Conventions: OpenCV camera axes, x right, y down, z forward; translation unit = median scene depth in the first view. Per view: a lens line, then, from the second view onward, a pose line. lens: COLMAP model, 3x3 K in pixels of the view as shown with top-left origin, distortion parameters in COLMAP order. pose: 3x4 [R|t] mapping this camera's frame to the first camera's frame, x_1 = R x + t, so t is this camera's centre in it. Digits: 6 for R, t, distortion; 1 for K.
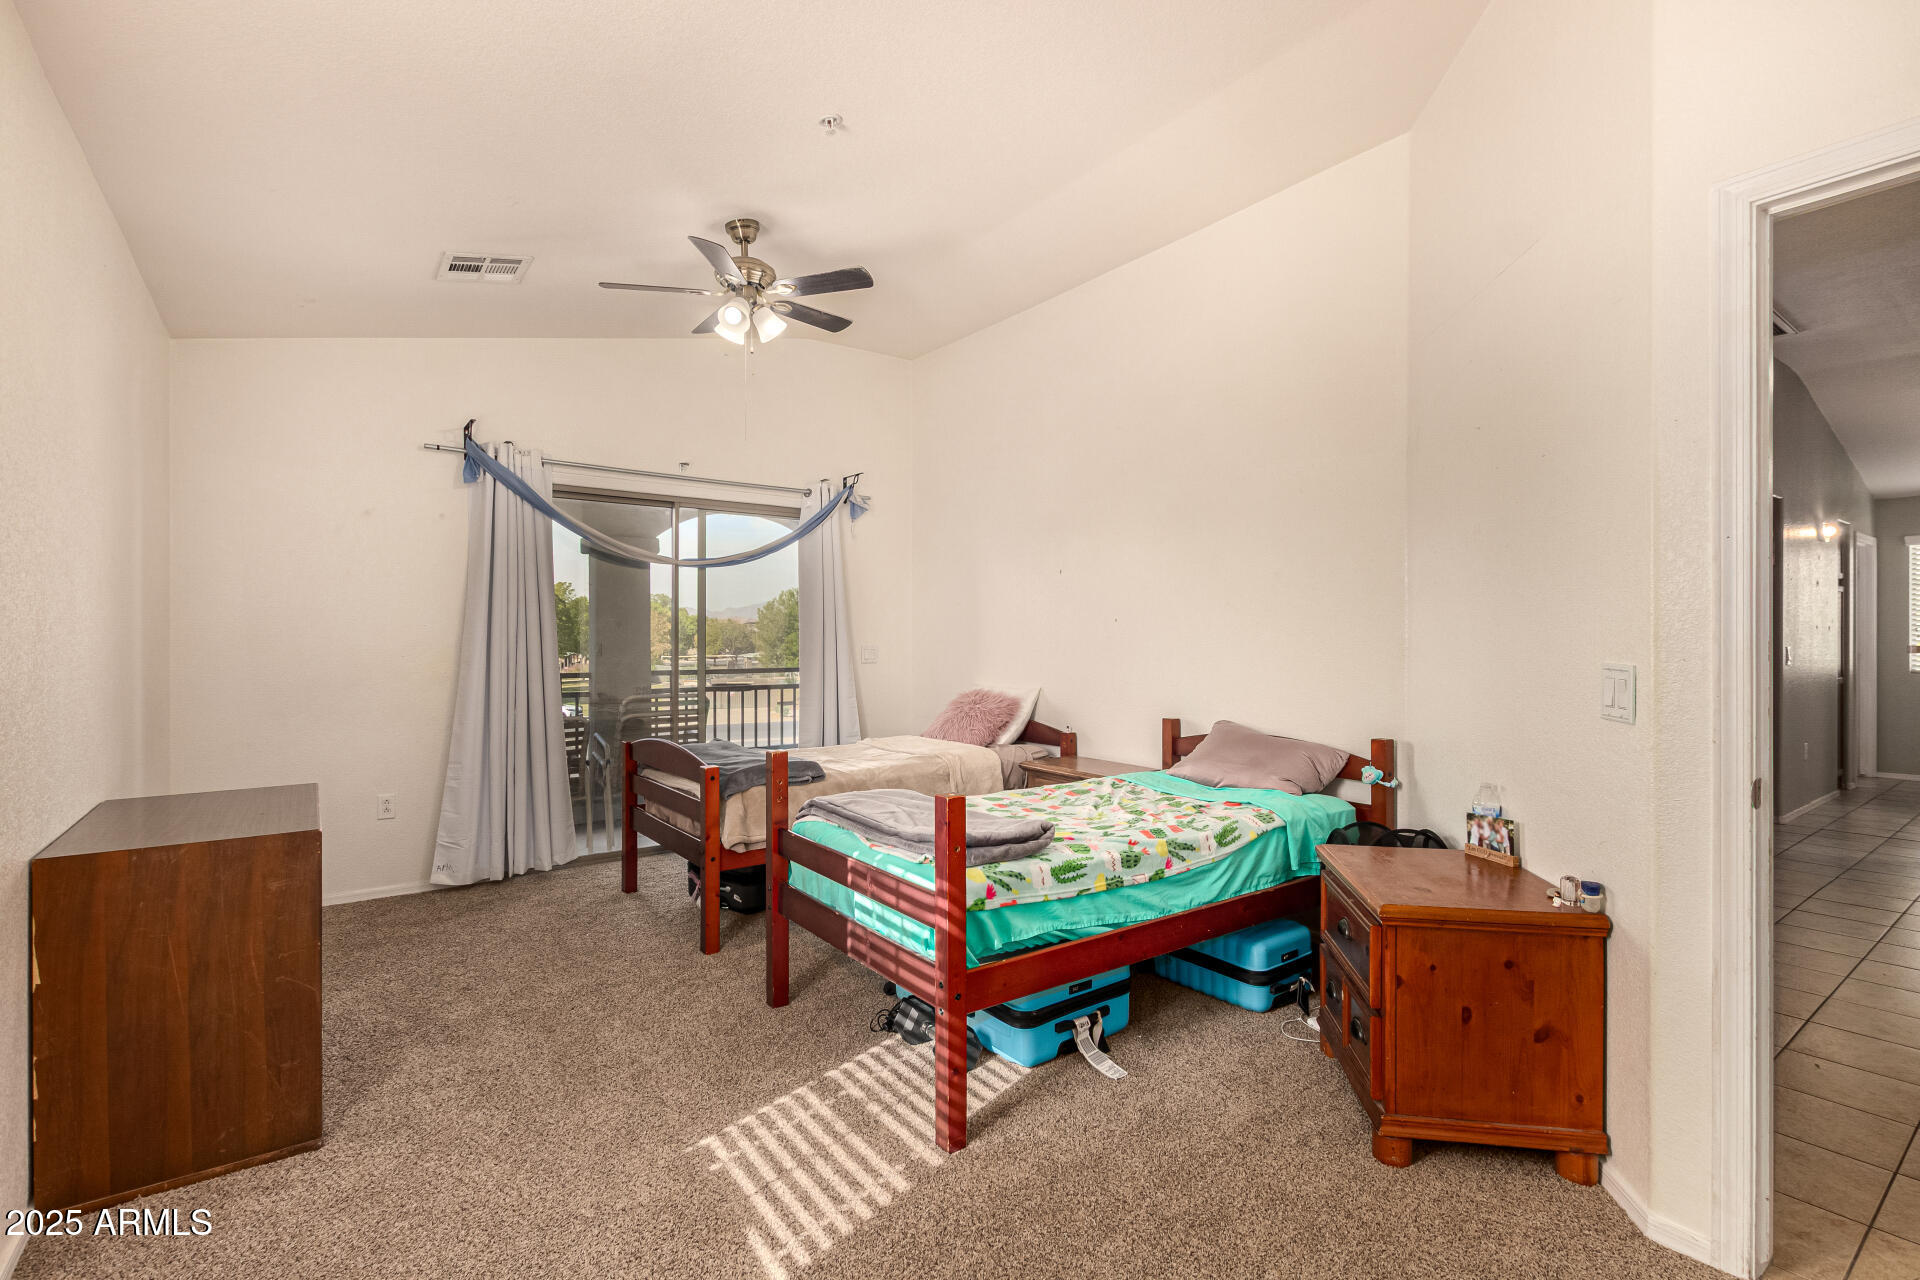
lens RADIAL K [[885.8, 0, 966.6], [0, 885.8, 630.1], [0, 0, 1]] dist [0.006663, -0.000354]
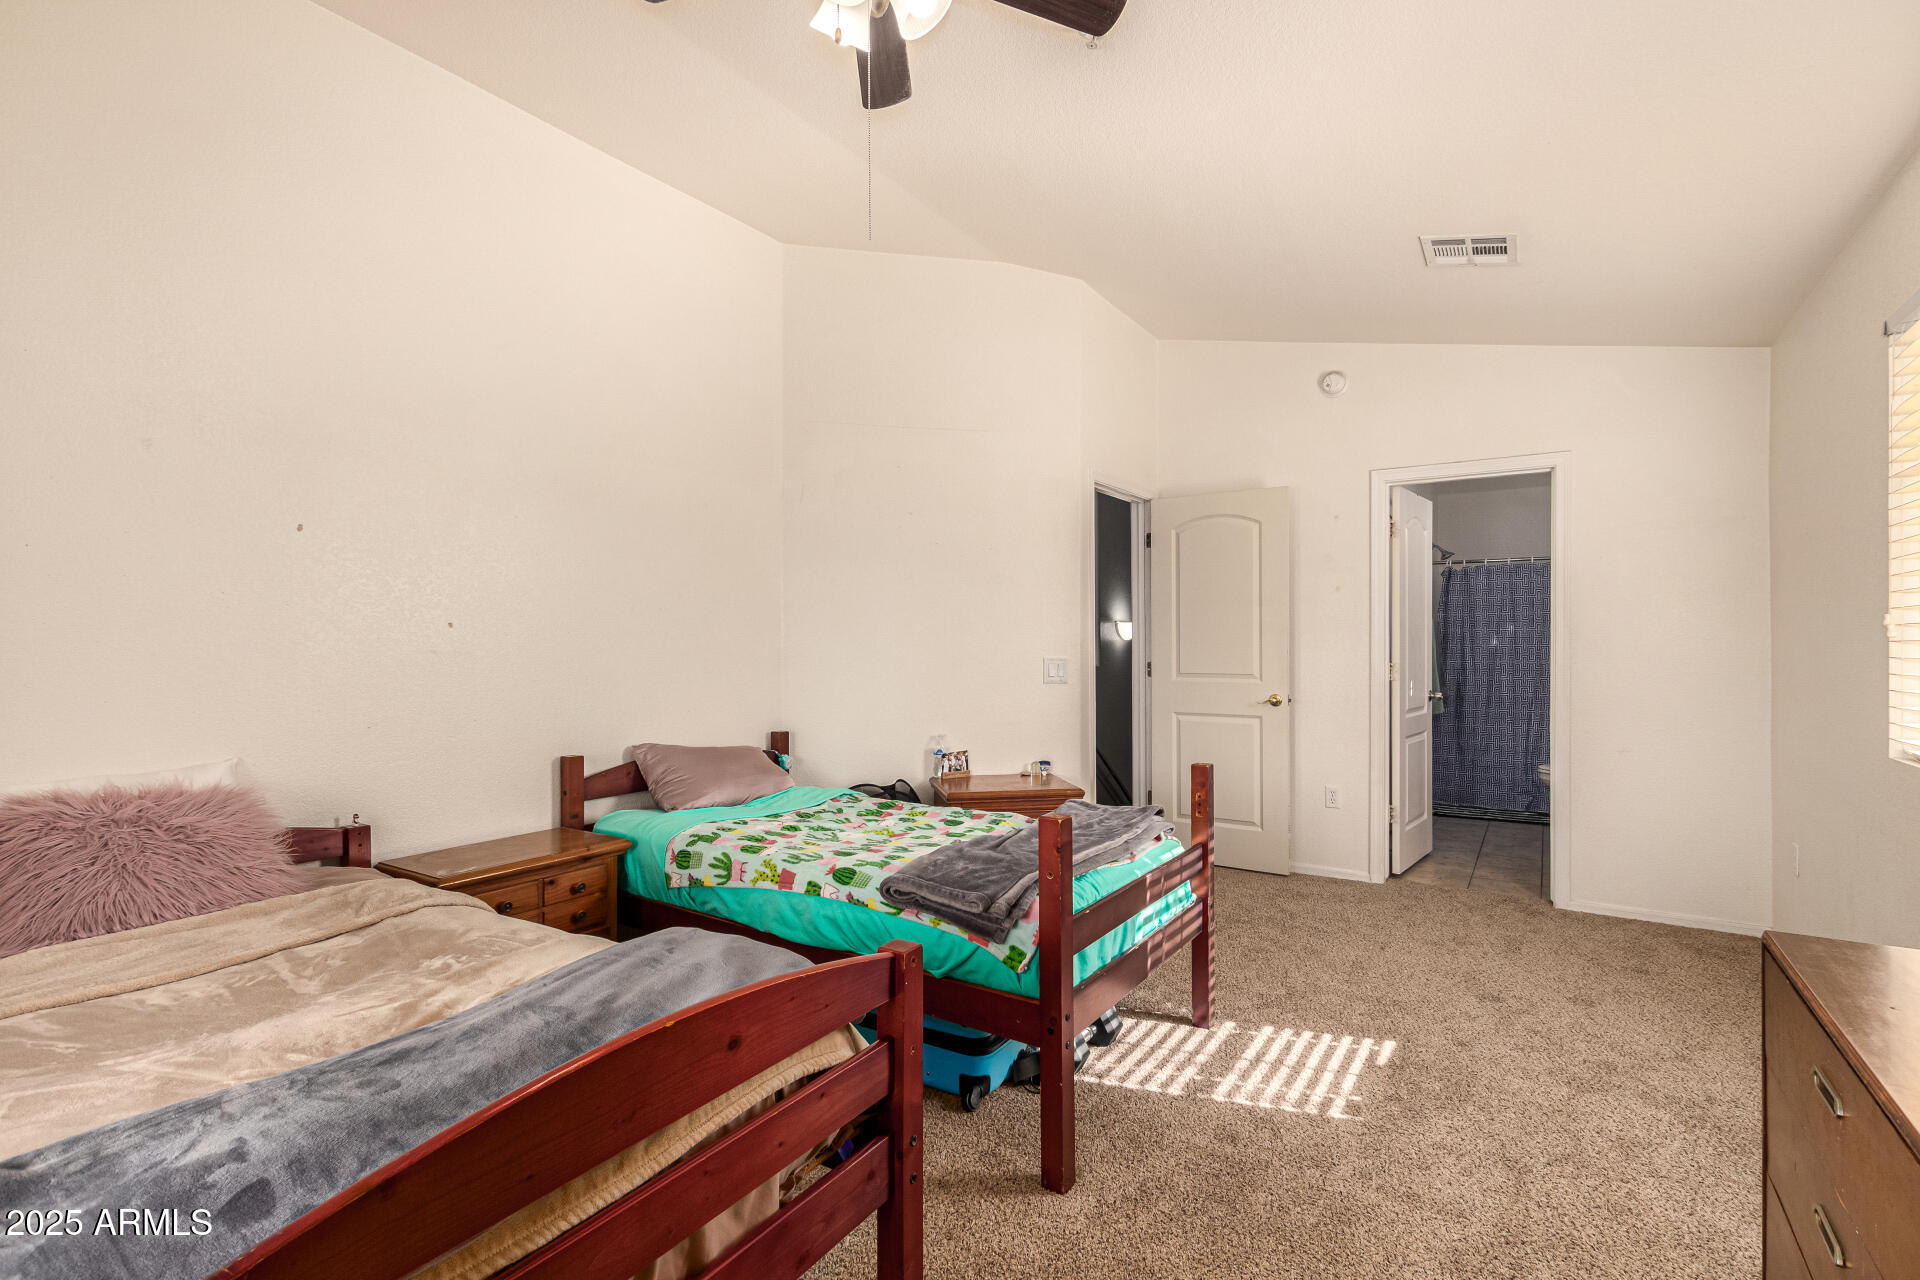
lens RADIAL K [[885.8, 0, 966.6], [0, 885.8, 630.1], [0, 0, 1]] dist [0.006663, -0.000354]
pose [[-0.346514, 0.014317, 0.937936, -1.060519], [-0.001453, 0.999874, -0.015800, 0.004608], [-0.938044, -0.006838, -0.346449, 1.653456]]
